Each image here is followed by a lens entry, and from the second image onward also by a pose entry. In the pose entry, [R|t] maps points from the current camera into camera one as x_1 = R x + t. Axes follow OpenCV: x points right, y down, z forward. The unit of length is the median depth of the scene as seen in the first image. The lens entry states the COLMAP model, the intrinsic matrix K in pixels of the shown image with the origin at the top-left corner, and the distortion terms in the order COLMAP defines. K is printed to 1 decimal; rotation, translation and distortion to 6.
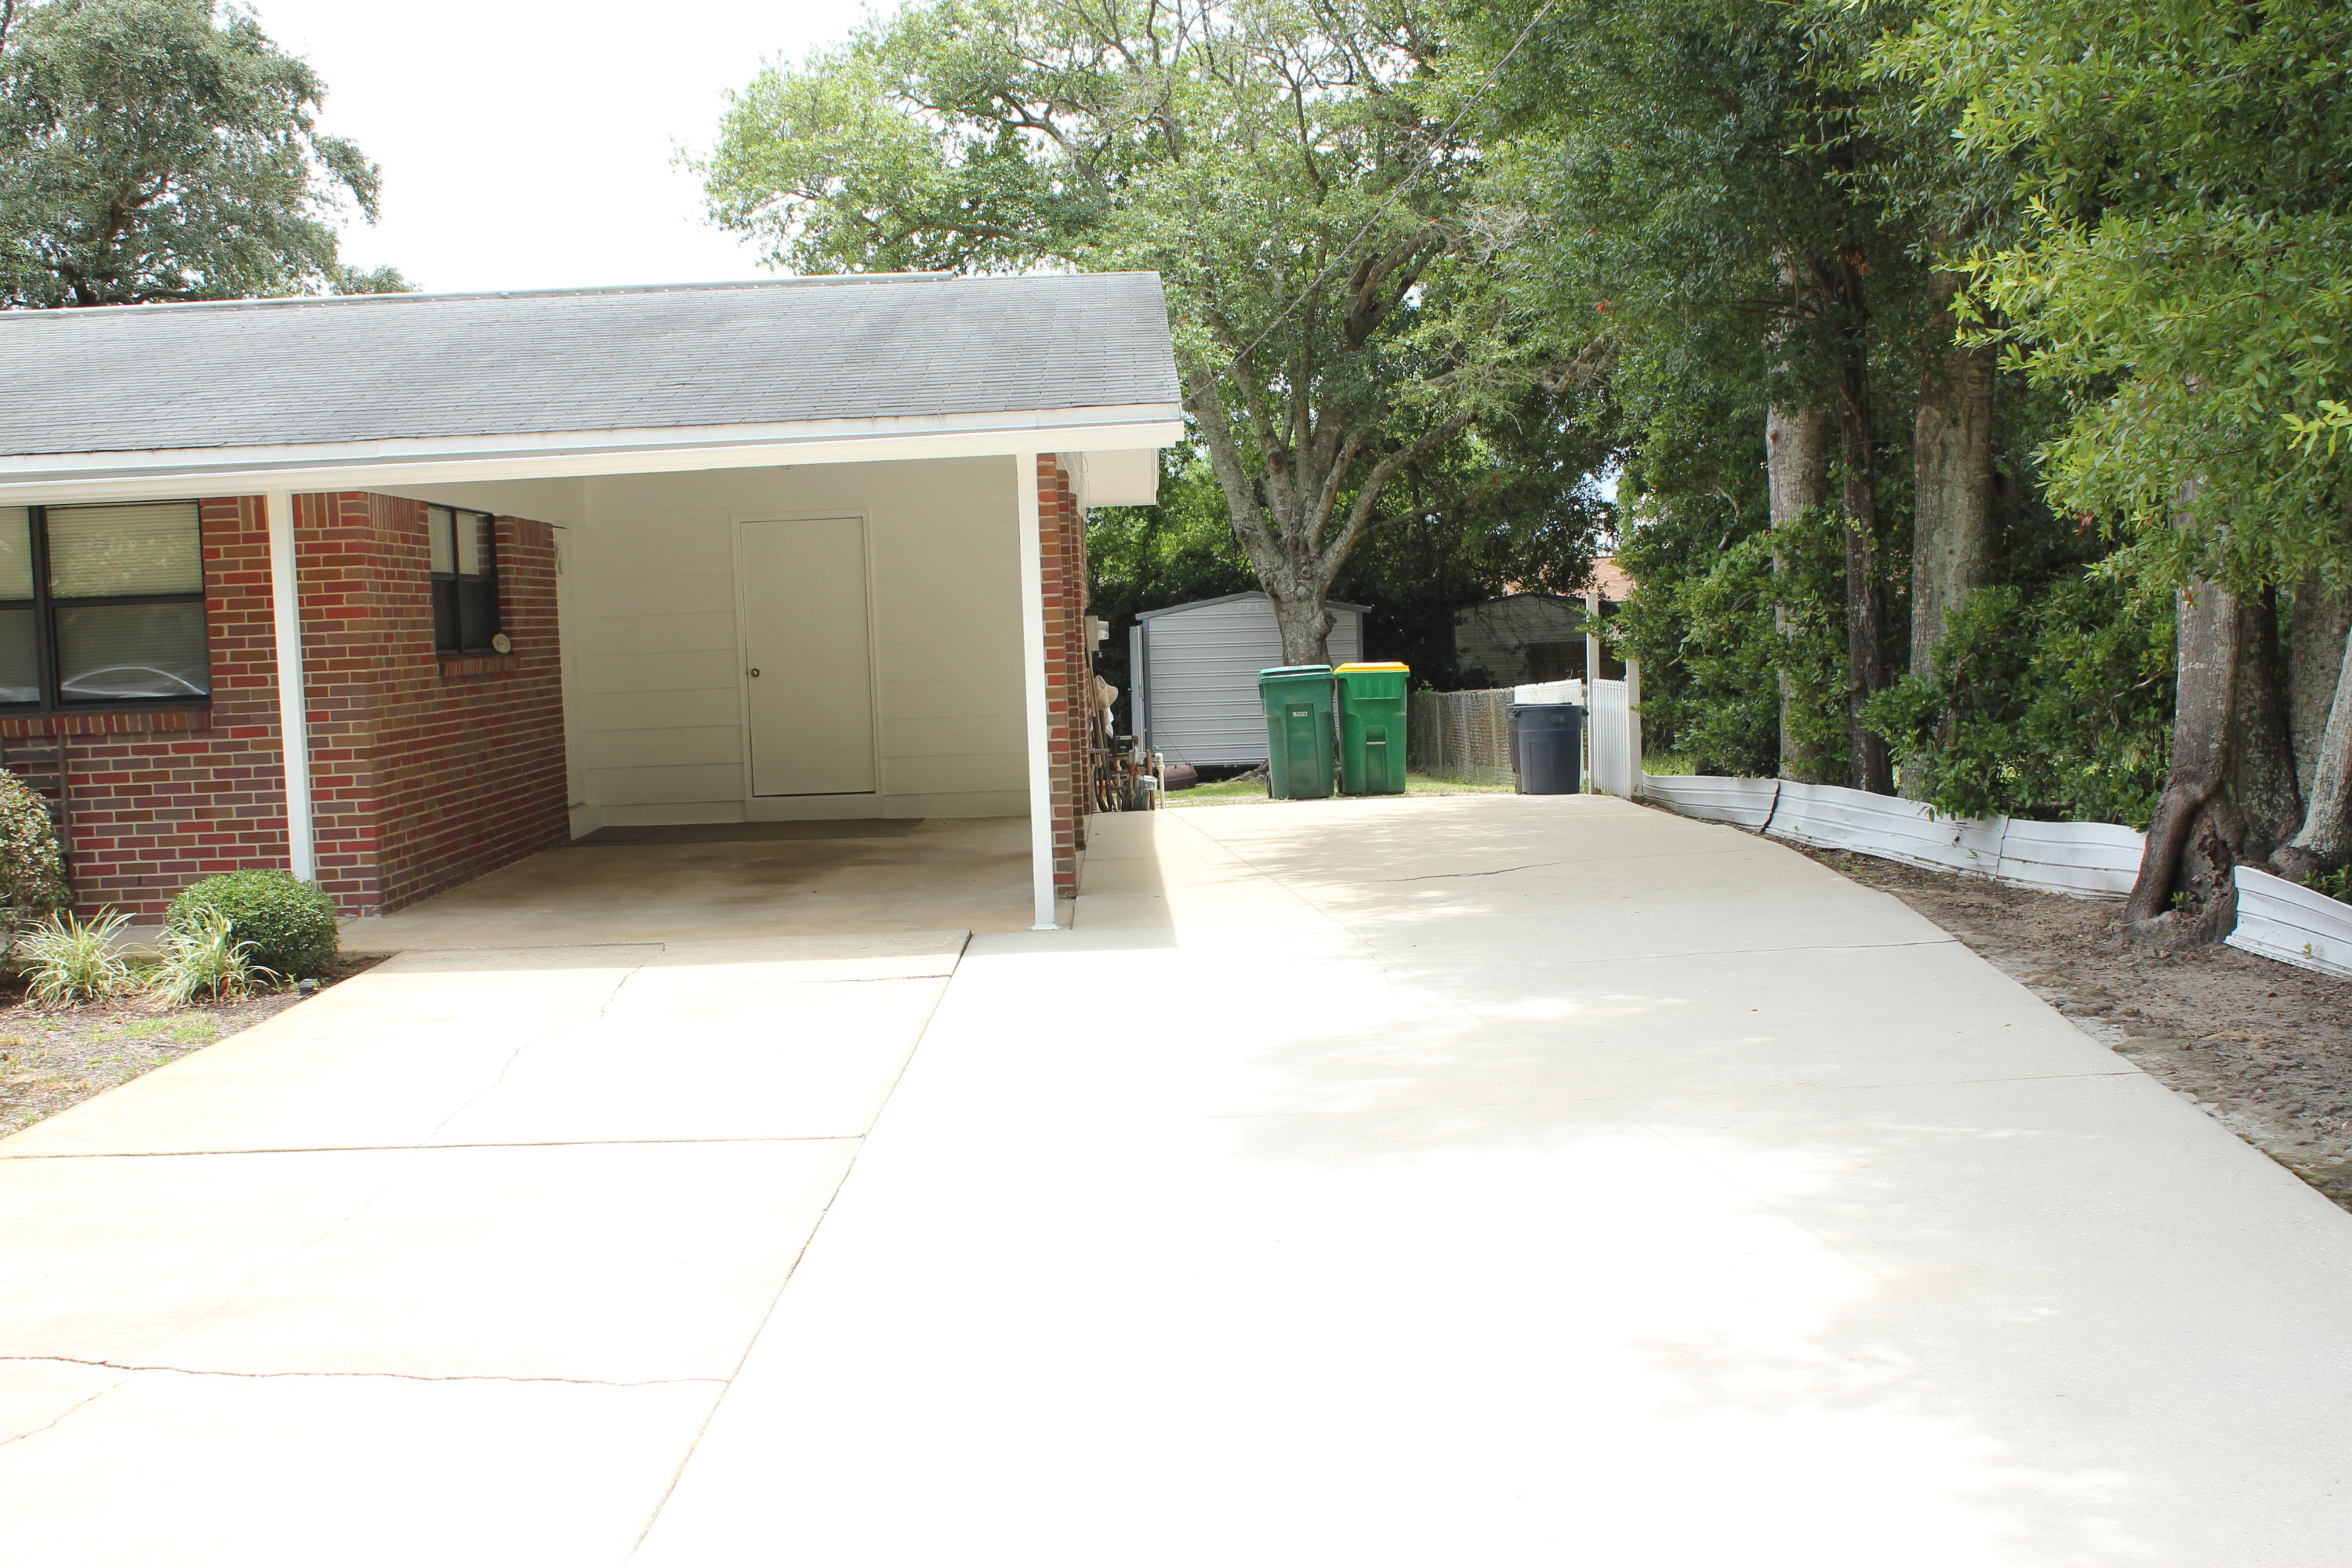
lens RADIAL K [[2546.7, 0, 1172.5], [0, 2546.7, 809.9], [0, 0, 1]] dist [-0.124509, 0.193841]
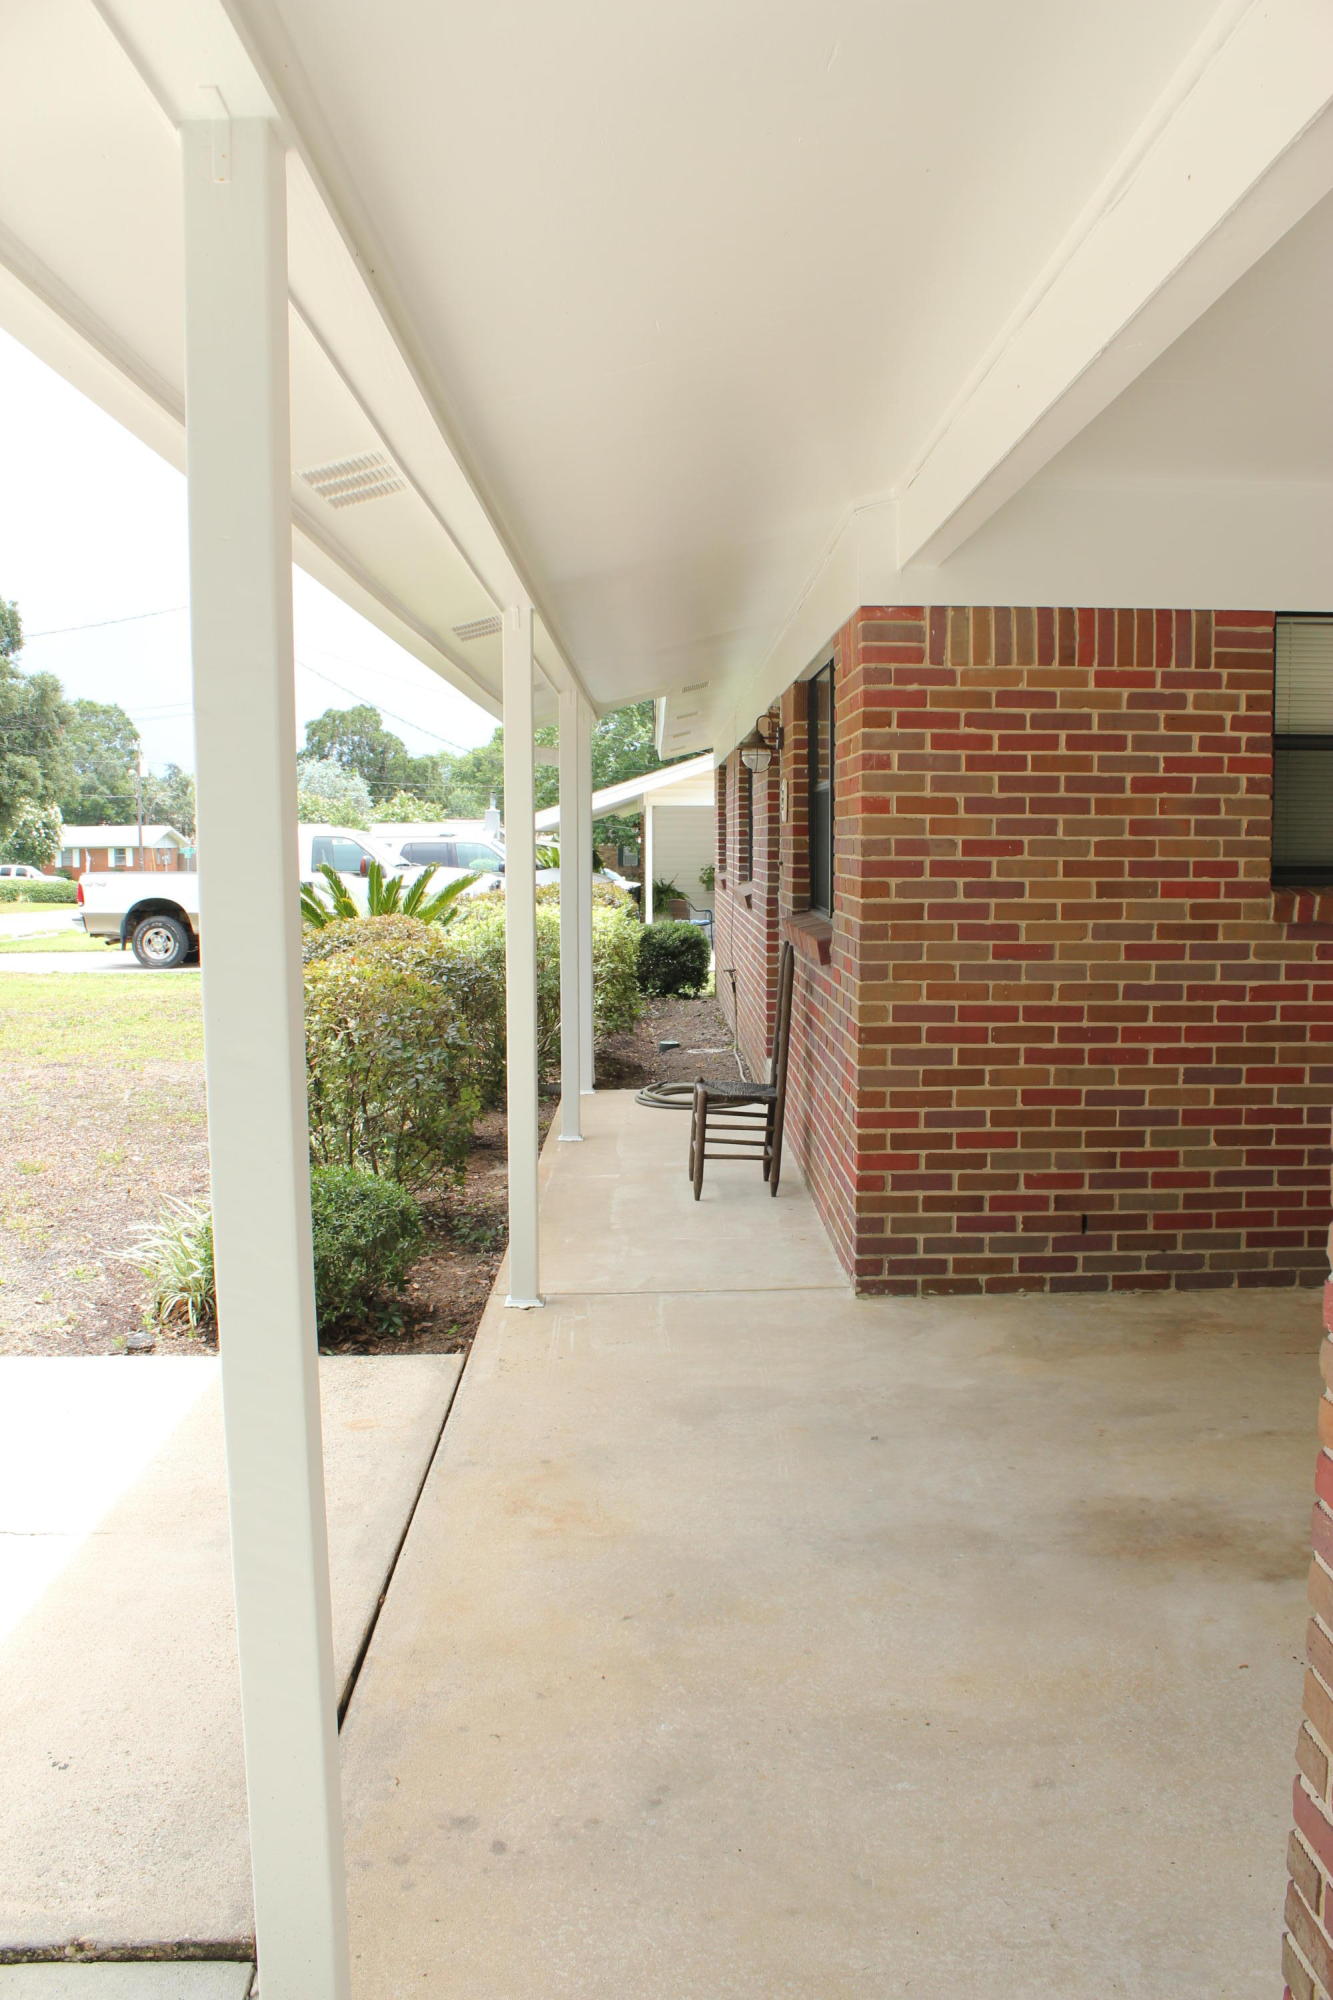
lens RADIAL K [[1663.6, 0, 682.8], [0, 1663.6, 1003.6], [0, 0, 1]] dist [-0.169543, 0.150537]
pose [[0.001204, 0.137769, -0.990464, 0.074672], [-0.073051, 0.987830, 0.137314, -0.074979], [0.997327, 0.072189, 0.011253, 0.863048]]
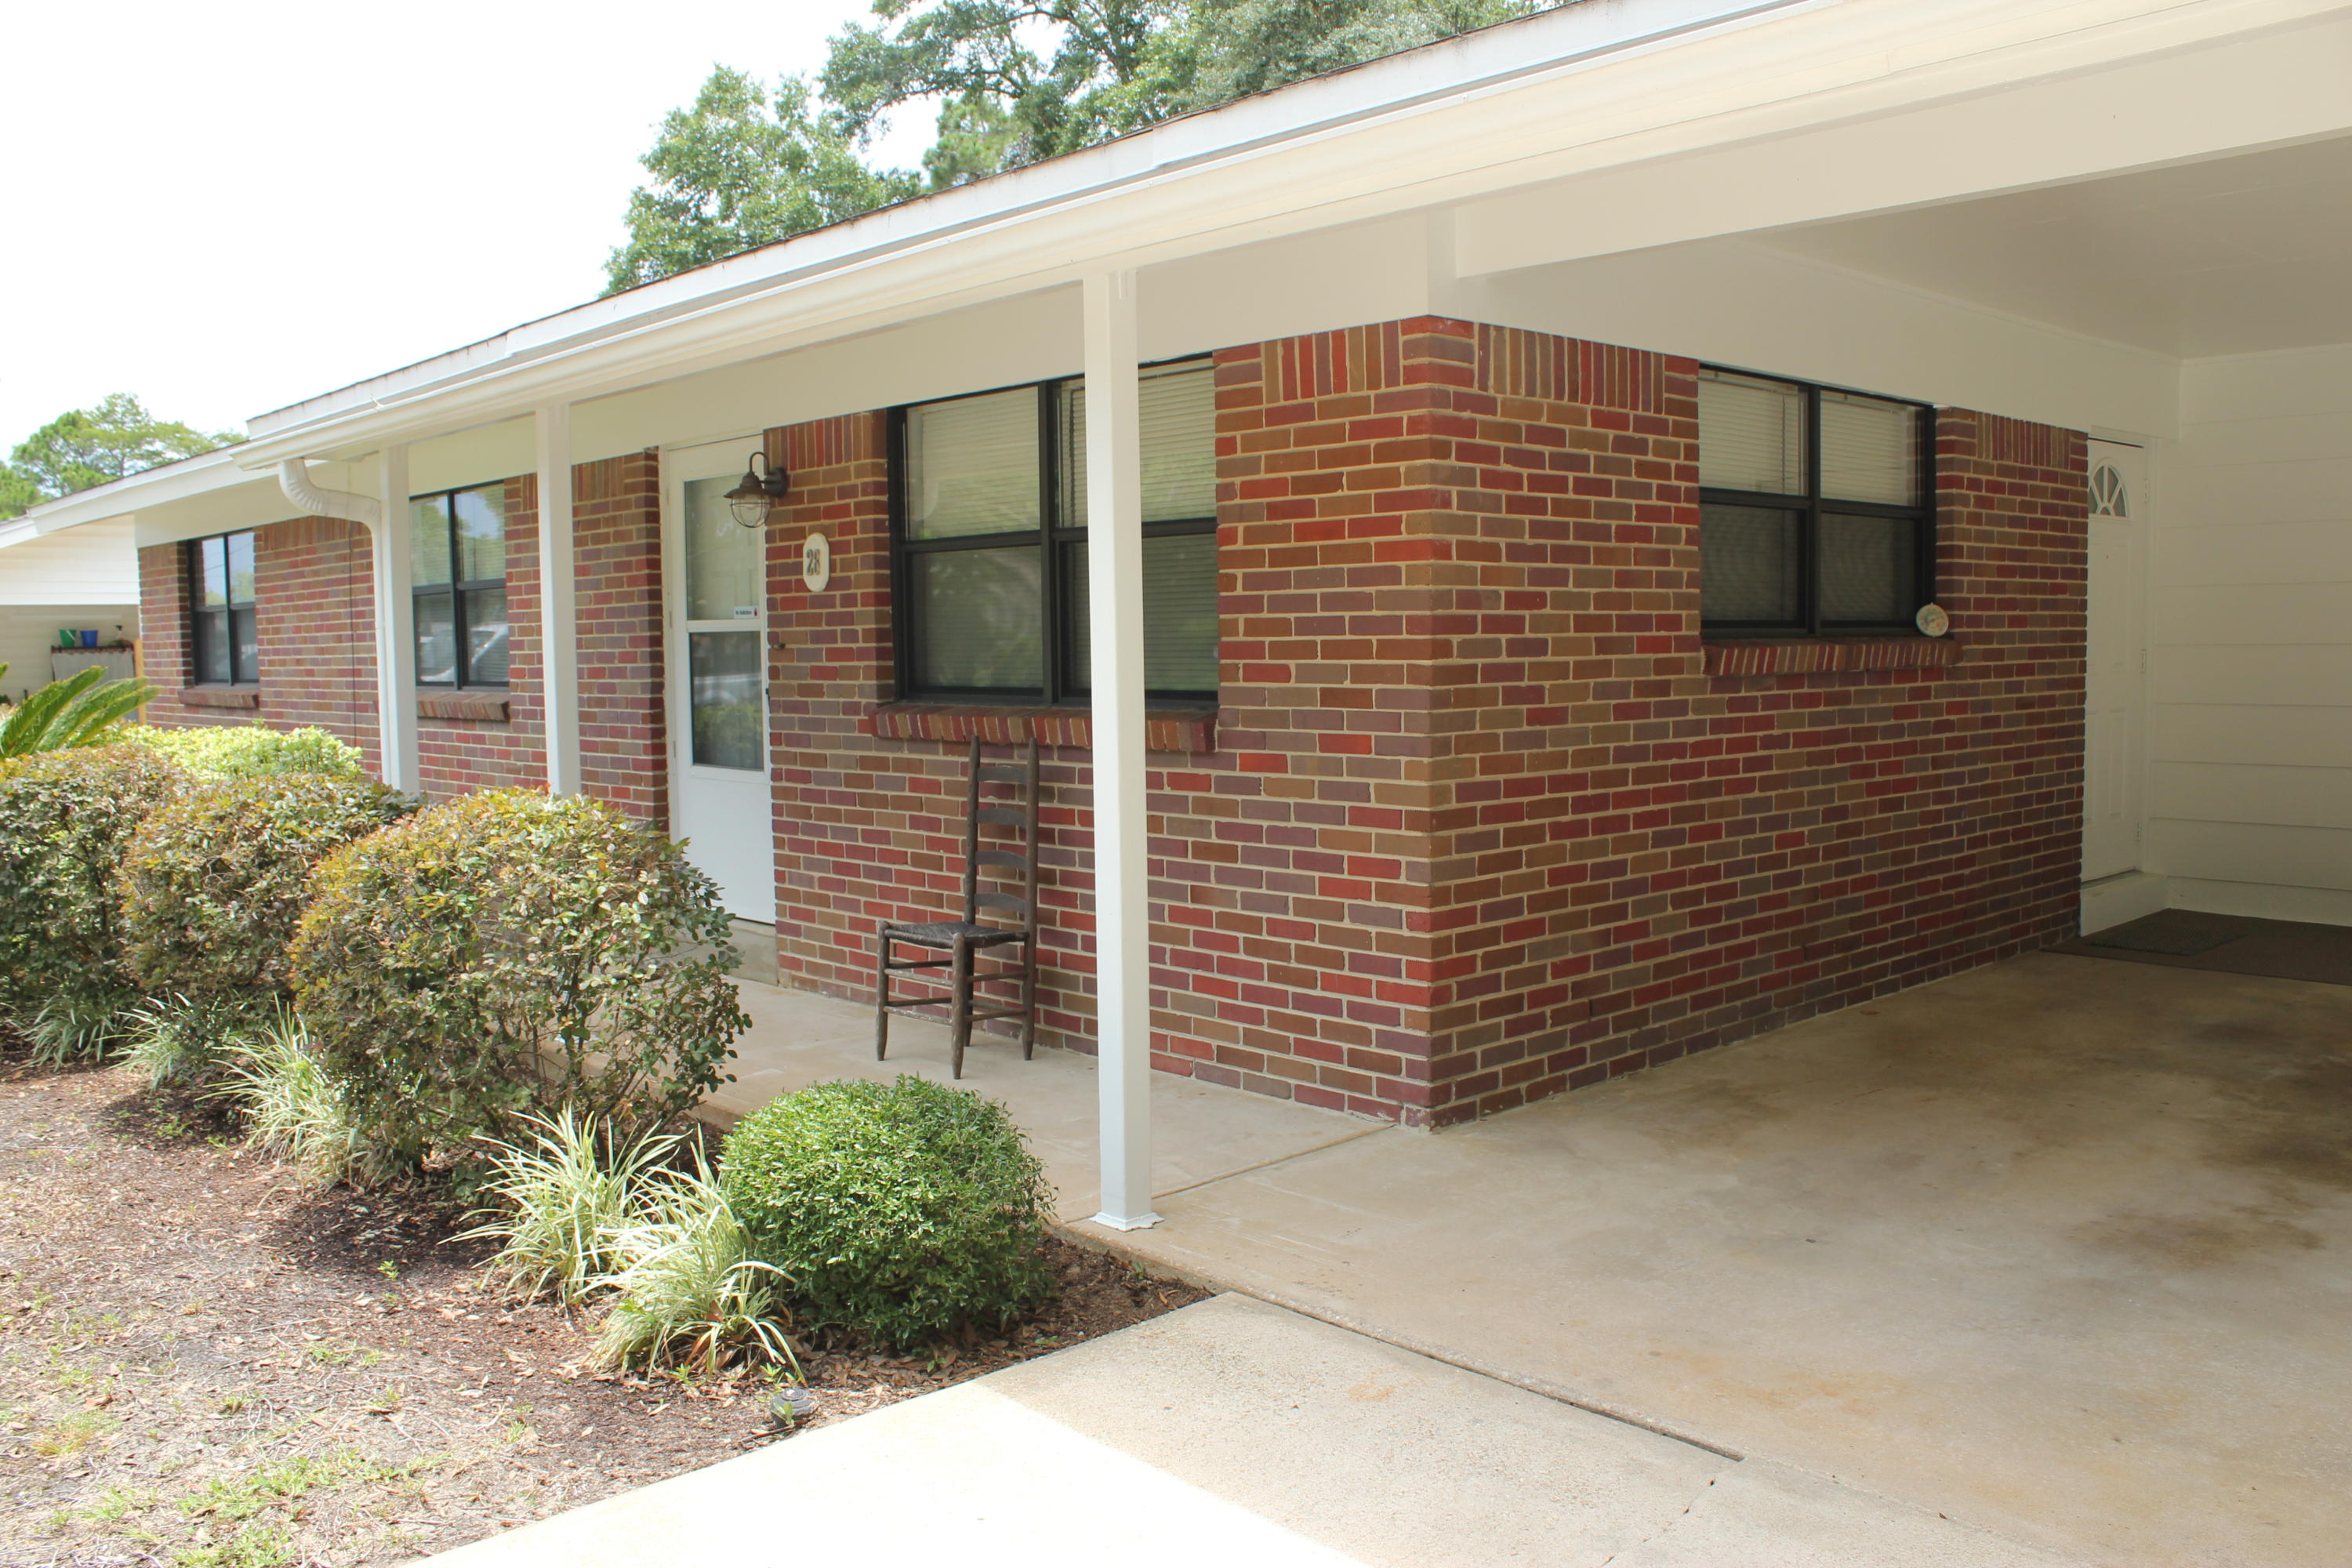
lens RADIAL K [[1956.4, 0, 1161.3], [0, 1956.4, 808.8], [0, 0, 1]] dist [-0.169543, 0.150537]
pose [[0.664665, 0.093647, -0.741250, -0.051622], [-0.066415, 0.995592, 0.066226, -0.043627], [0.744184, 0.005212, 0.667954, 0.625111]]
